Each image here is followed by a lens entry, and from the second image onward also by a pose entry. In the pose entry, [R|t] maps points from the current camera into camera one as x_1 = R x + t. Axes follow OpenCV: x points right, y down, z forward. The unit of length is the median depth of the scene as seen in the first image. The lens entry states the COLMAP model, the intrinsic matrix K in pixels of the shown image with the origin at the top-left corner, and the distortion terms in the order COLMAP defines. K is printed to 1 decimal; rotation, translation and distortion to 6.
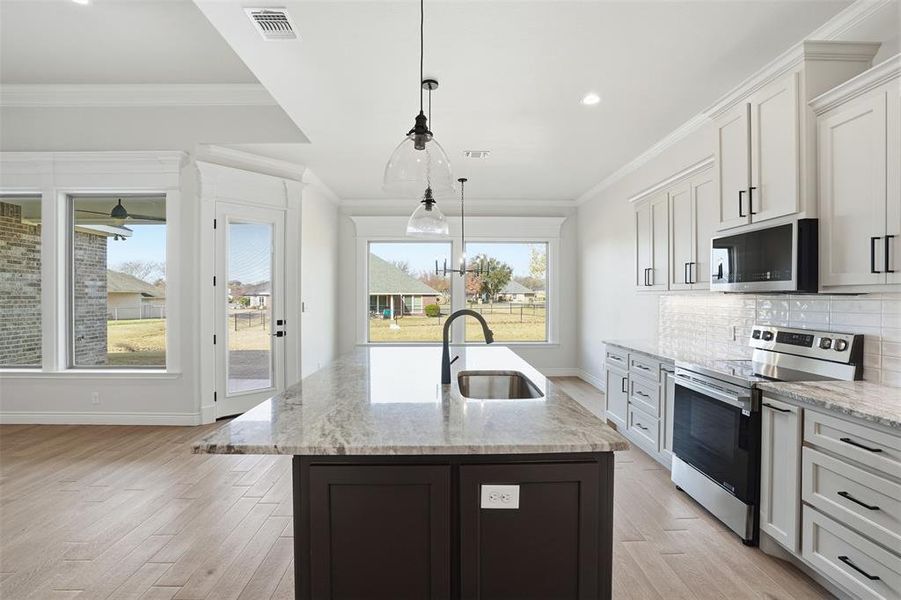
lens RADIAL K [[417.0, 0, 450.5], [0, 417.0, 300.0], [0, 0, 1]] dist [-0.069898, 0.024759]
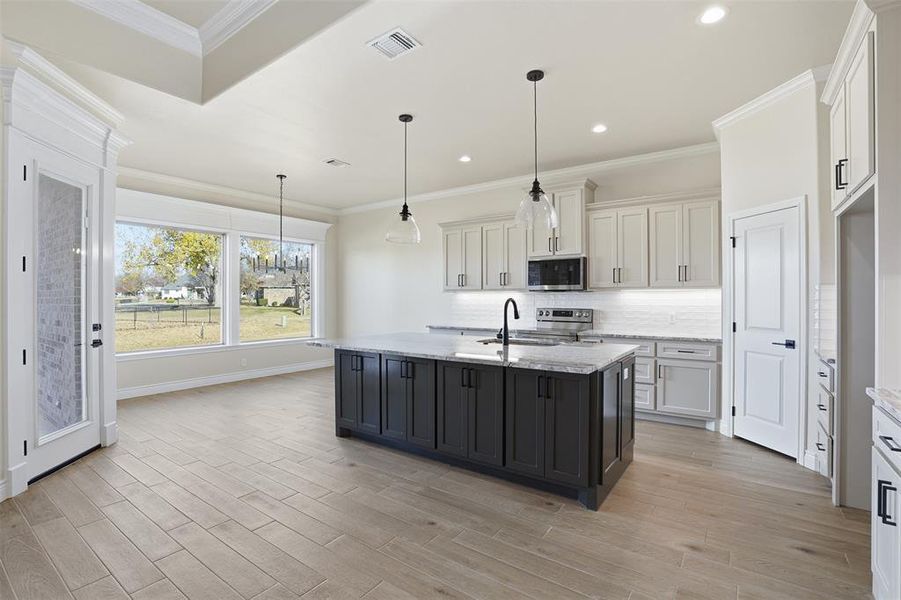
lens RADIAL K [[417.0, 0, 450.5], [0, 417.0, 300.0], [0, 0, 1]] dist [-0.069898, 0.024759]
pose [[0.602917, -0.003987, 0.797794, -0.688528], [0.007434, 0.999972, -0.000621, 0.014826], [-0.797770, 0.006305, 0.602929, 0.110265]]
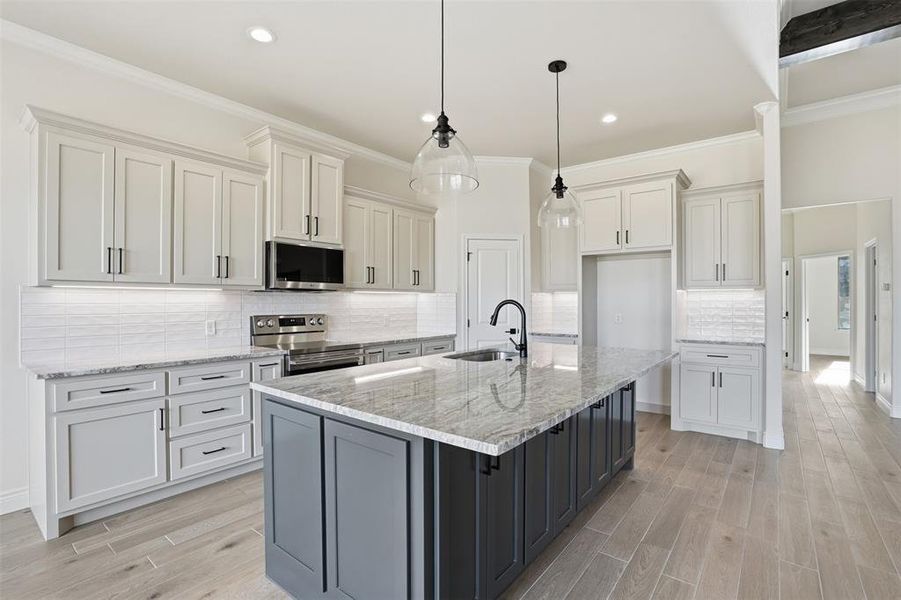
lens RADIAL K [[421.1, 0, 450.5], [0, 421.1, 300.0], [0, 0, 1]] dist [-0.060035, 0.019890]
pose [[-0.765166, 0.003537, 0.643823, -0.335027], [0.007302, 0.999968, 0.003184, 0.009196], [-0.643791, 0.007138, -0.765168, 1.063734]]
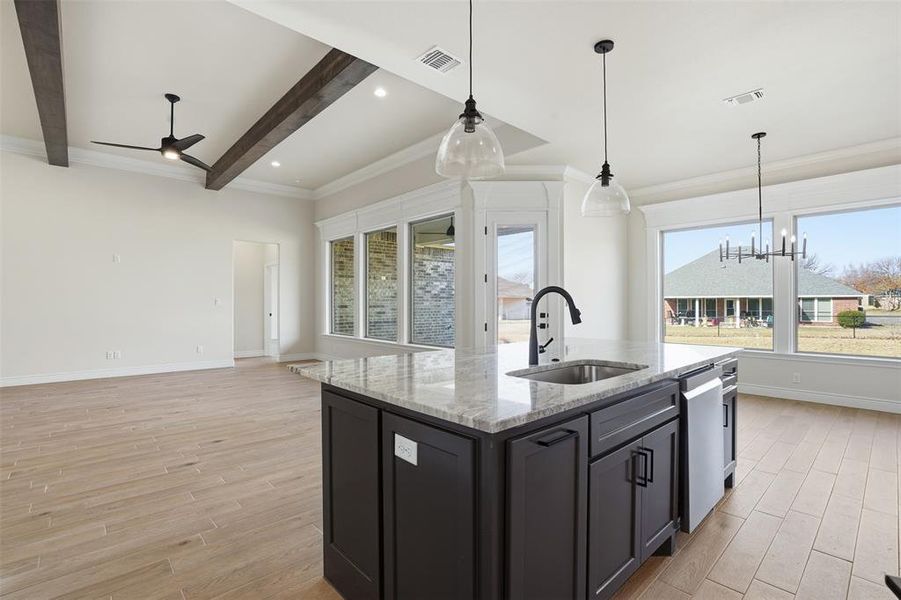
lens RADIAL K [[421.1, 0, 450.5], [0, 421.1, 300.0], [0, 0, 1]] dist [-0.060035, 0.019890]
pose [[0.658078, -0.004655, -0.752935, 0.292524], [-0.004952, 0.999933, -0.010510, 0.032053], [0.752933, 0.010645, 0.658011, 0.111354]]
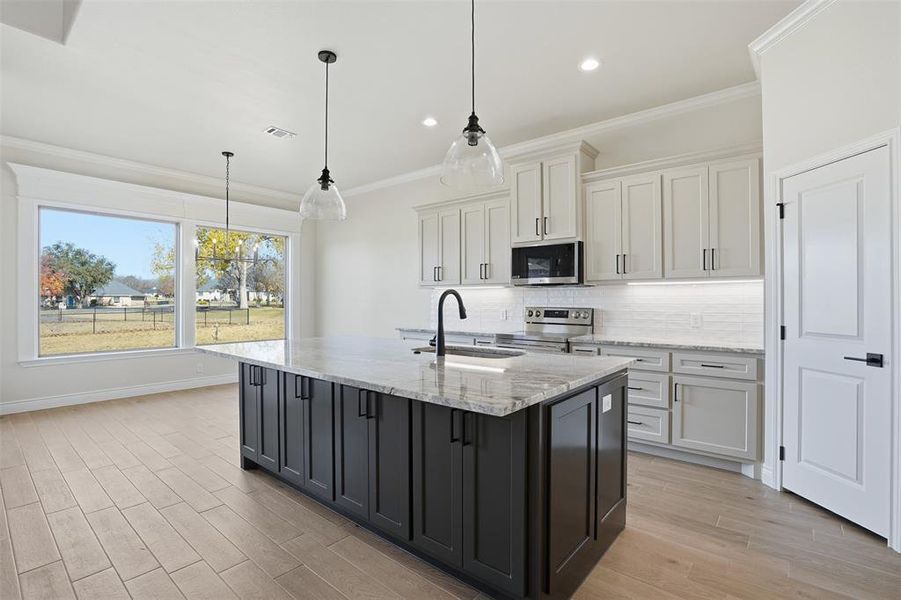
lens RADIAL K [[421.1, 0, 450.5], [0, 421.1, 300.0], [0, 0, 1]] dist [-0.060035, 0.019890]
pose [[0.658334, 0.002869, 0.752720, -0.415116], [0.004606, 0.999959, -0.007840, 0.030516], [-0.752712, 0.008628, 0.658294, 0.121043]]
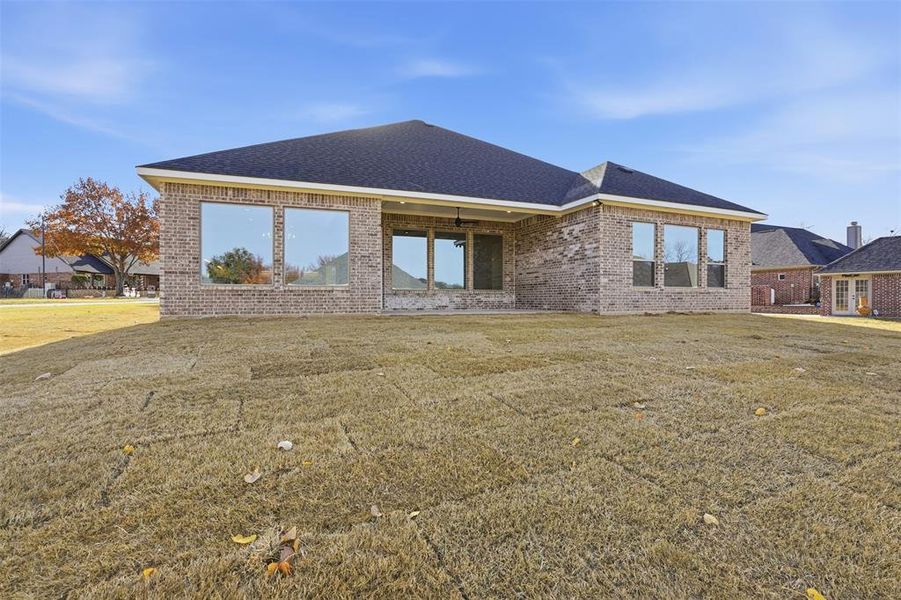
lens RADIAL K [[421.1, 0, 450.5], [0, 421.1, 300.0], [0, 0, 1]] dist [-0.060035, 0.019890]
pose [[-0.939281, -0.000448, -0.343149, -0.067048], [-0.002604, 0.999980, 0.005824, 0.233656], [0.343139, 0.006364, -0.939263, 4.047584]]
